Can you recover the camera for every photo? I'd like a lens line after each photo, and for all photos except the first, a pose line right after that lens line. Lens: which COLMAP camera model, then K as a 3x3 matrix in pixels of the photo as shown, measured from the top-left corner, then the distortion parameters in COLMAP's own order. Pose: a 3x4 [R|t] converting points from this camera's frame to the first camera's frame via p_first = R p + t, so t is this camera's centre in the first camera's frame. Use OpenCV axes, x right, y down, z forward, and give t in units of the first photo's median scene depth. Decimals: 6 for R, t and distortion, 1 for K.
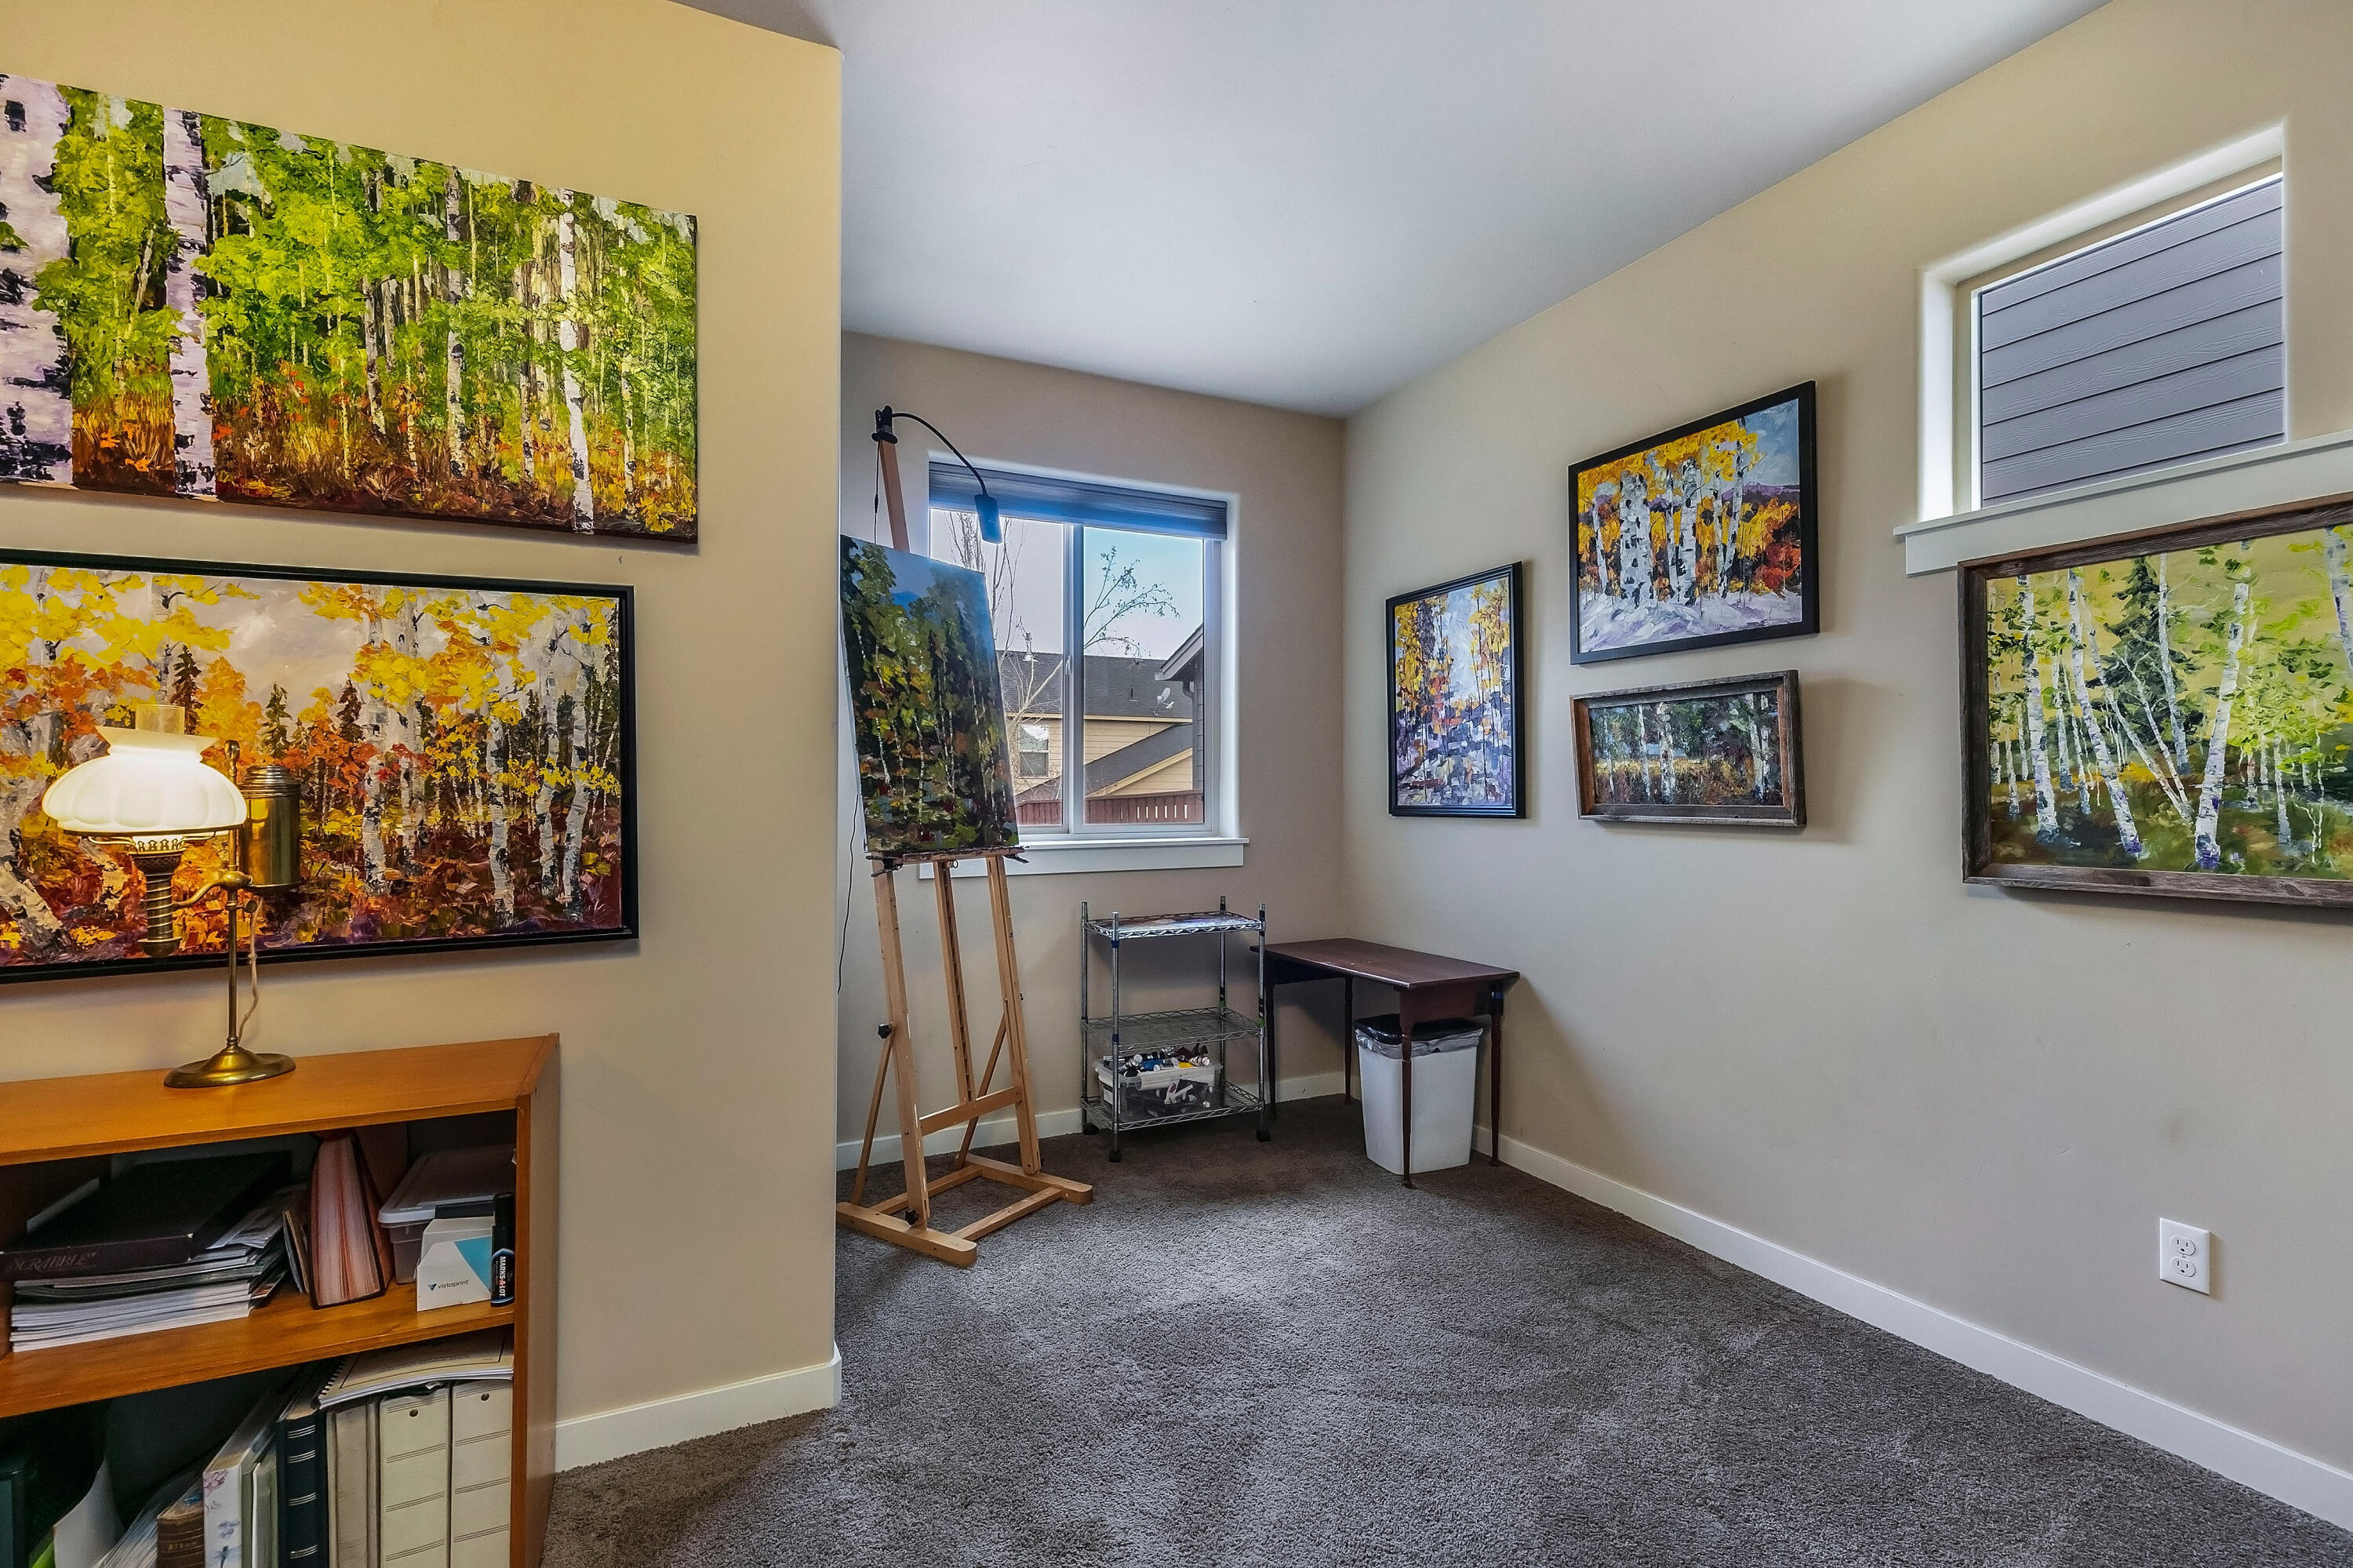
lens RADIAL K [[1071.3, 0, 1177.9], [0, 1071.3, 773.8], [0, 0, 1]] dist [0.003677, -0.000311]
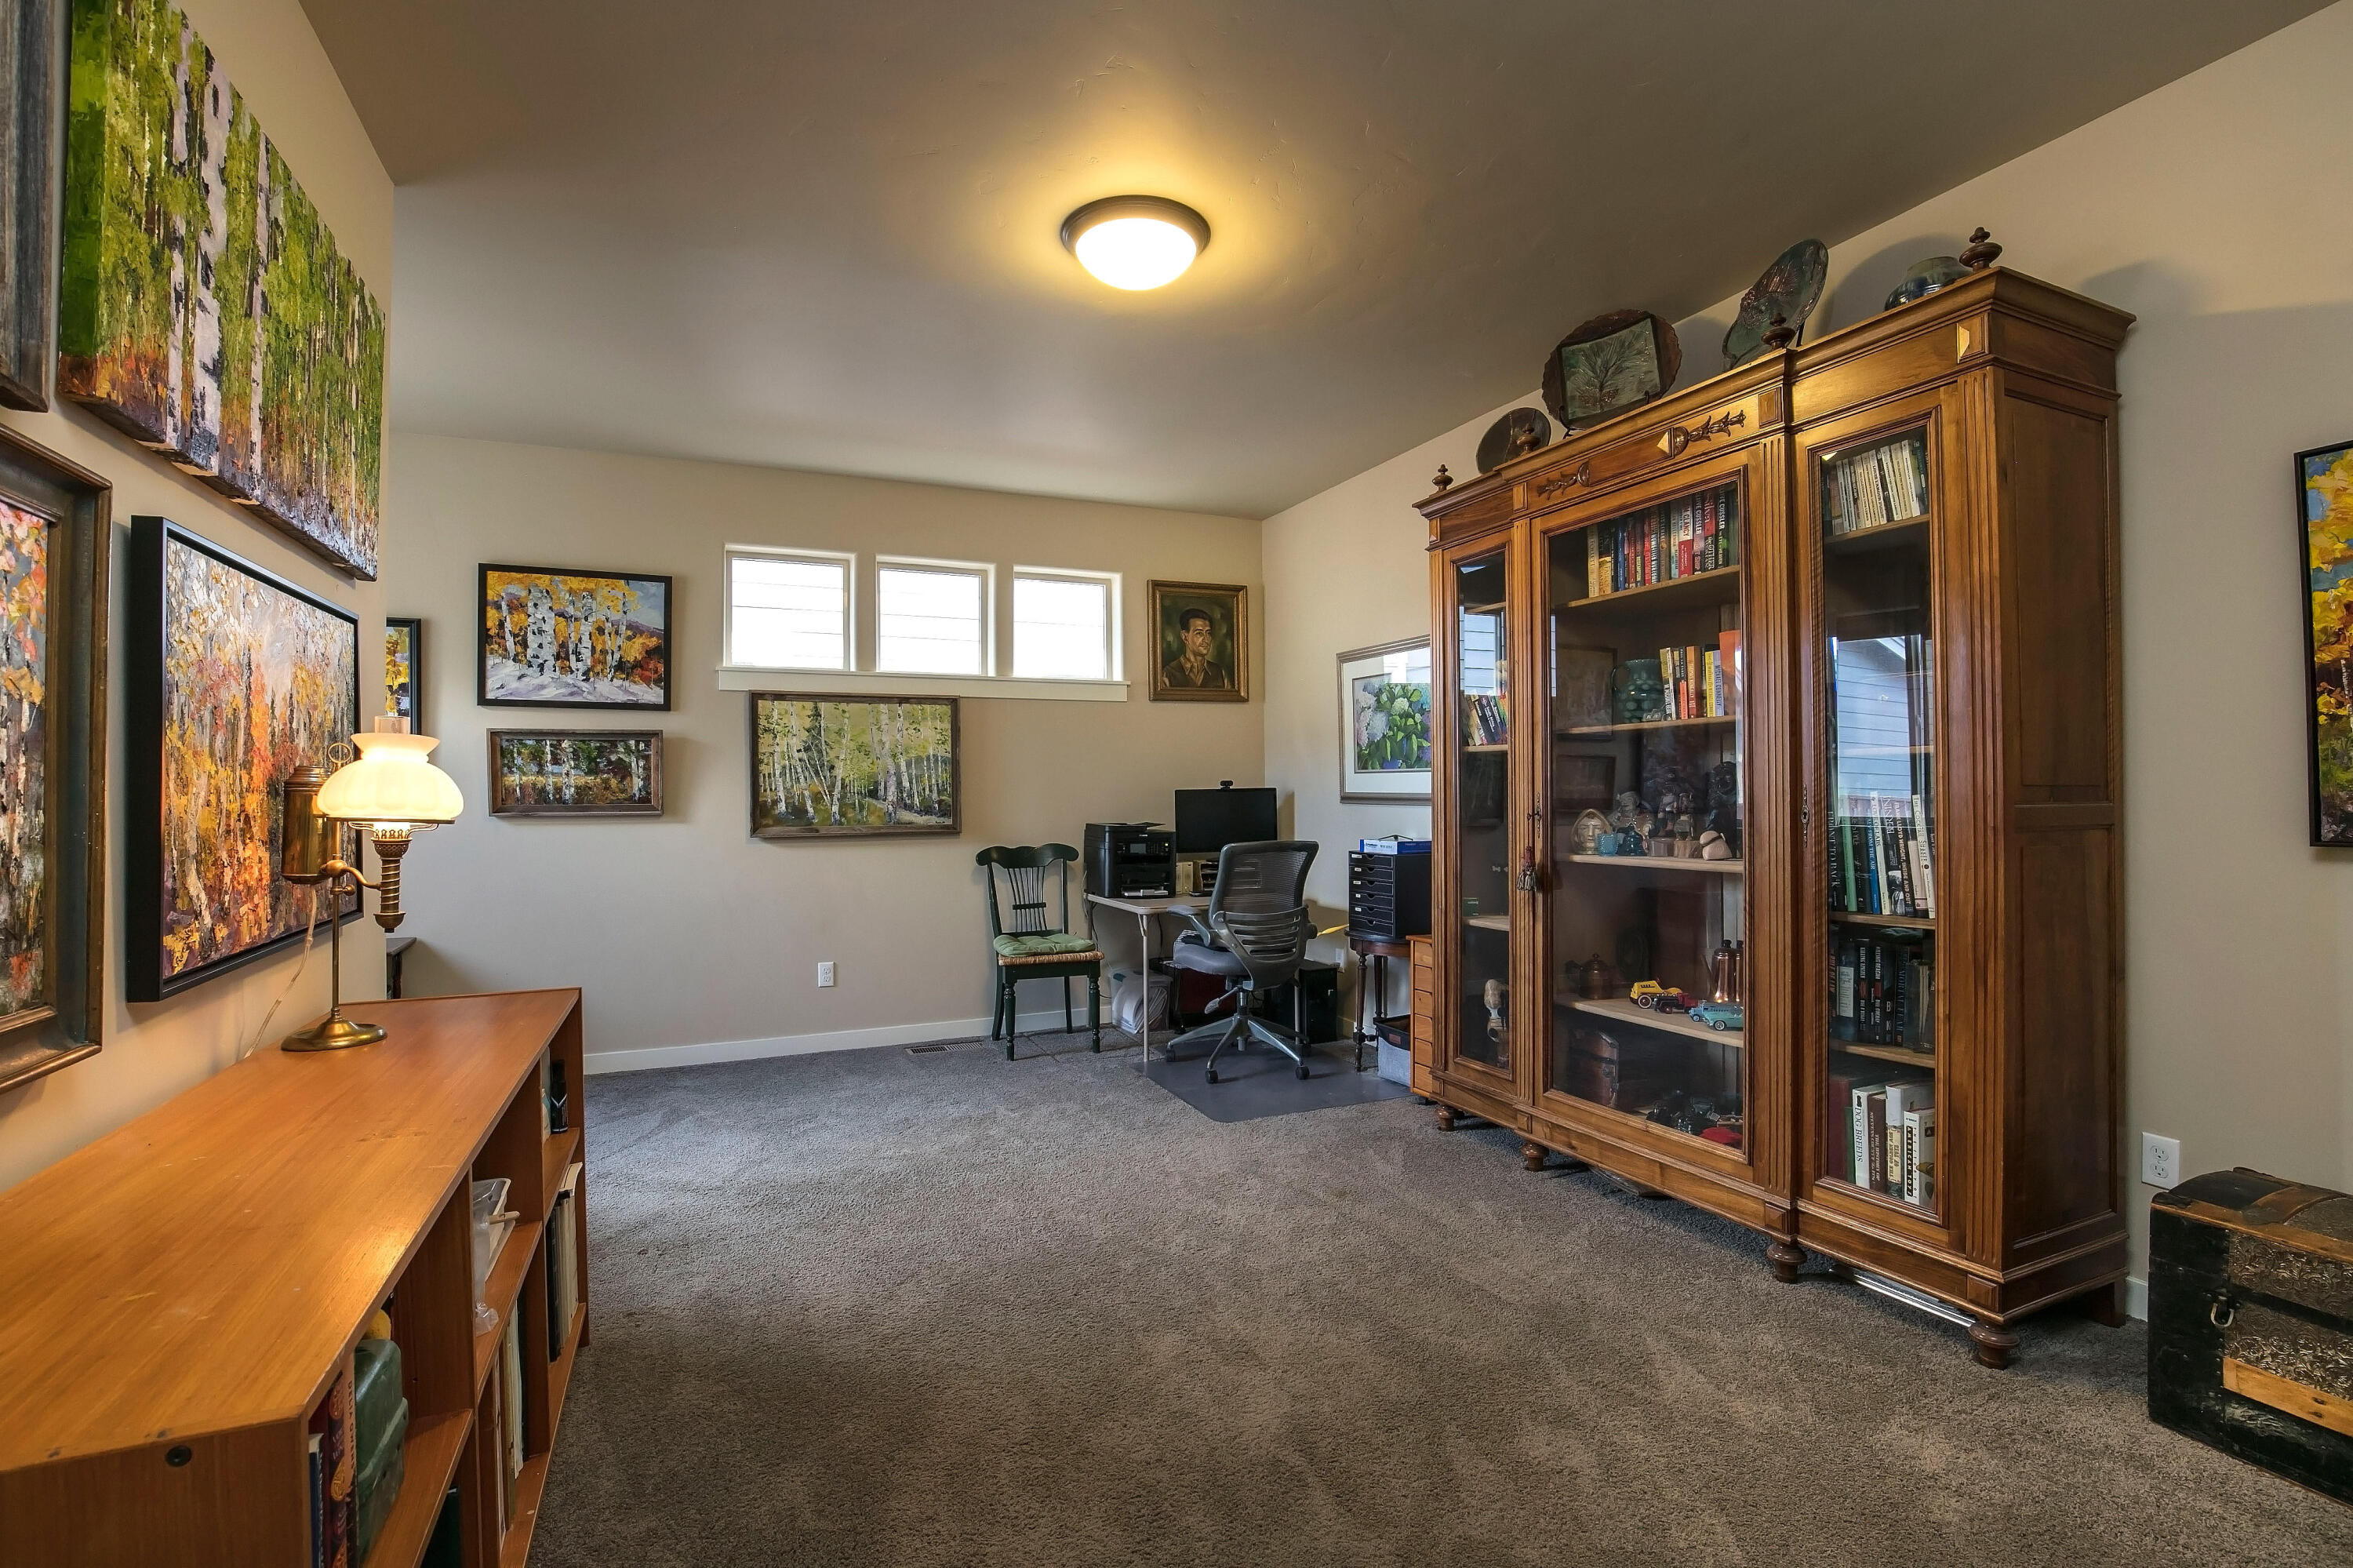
lens RADIAL K [[1071.3, 0, 1184.2], [0, 1071.3, 787.1], [0, 0, 1]] dist [0.003677, -0.000311]
pose [[0.023013, 0.011318, 0.999671, -1.183676], [-0.010100, 0.999888, -0.011088, 0.011989], [-0.999684, -0.009841, 0.023124, 0.057941]]
